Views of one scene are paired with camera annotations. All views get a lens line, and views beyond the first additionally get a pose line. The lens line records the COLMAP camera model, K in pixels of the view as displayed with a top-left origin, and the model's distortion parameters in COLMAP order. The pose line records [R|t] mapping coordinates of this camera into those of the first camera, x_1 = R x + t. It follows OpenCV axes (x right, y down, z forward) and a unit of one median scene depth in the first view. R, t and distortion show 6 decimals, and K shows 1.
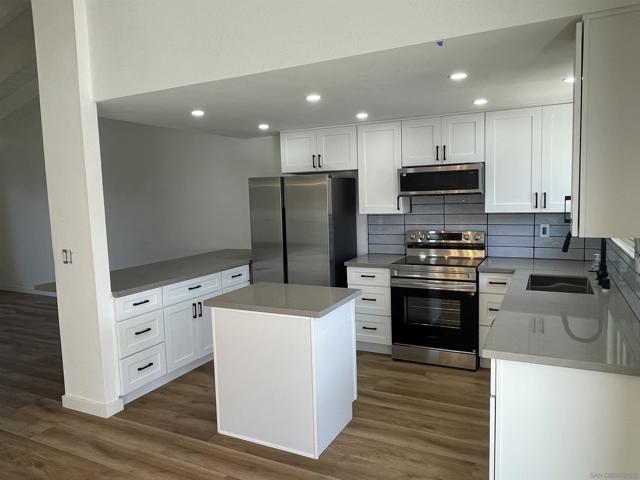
lens RADIAL K [[457.8, 0, 319.3], [0, 457.8, 239.3], [0, 0, 1]] dist [0.005285, -0.028125]
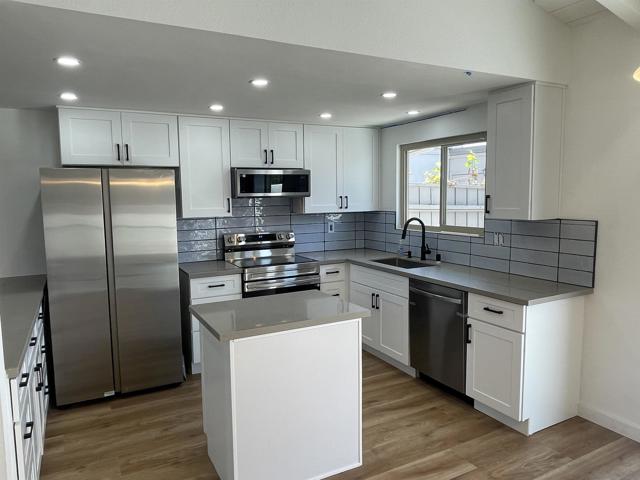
lens RADIAL K [[457.8, 0, 321.5], [0, 457.8, 239.6], [0, 0, 1]] dist [0.005285, -0.028125]
pose [[0.568009, -0.059538, 0.820866, -0.531190], [0.078141, 0.996776, 0.018226, -0.010662], [-0.819305, 0.053790, 0.570830, 0.321831]]
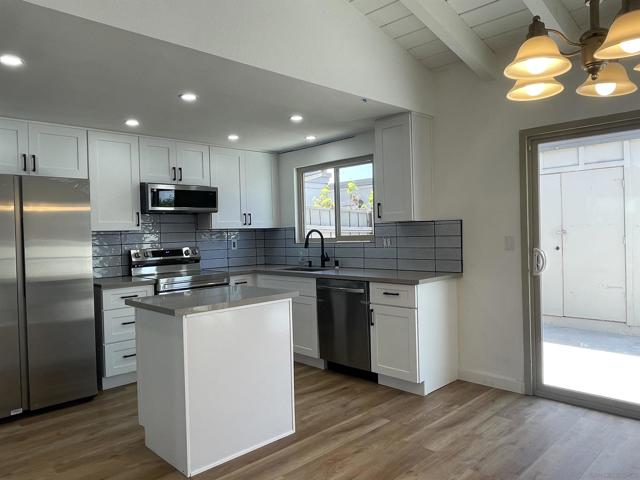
lens RADIAL K [[457.8, 0, 322.1], [0, 457.8, 240.3], [0, 0, 1]] dist [0.005285, -0.028125]
pose [[0.316625, 0.008419, 0.948513, -0.659740], [0.114261, 0.992341, -0.046950, 0.058524], [-0.941644, 0.123244, 0.313238, 0.355382]]
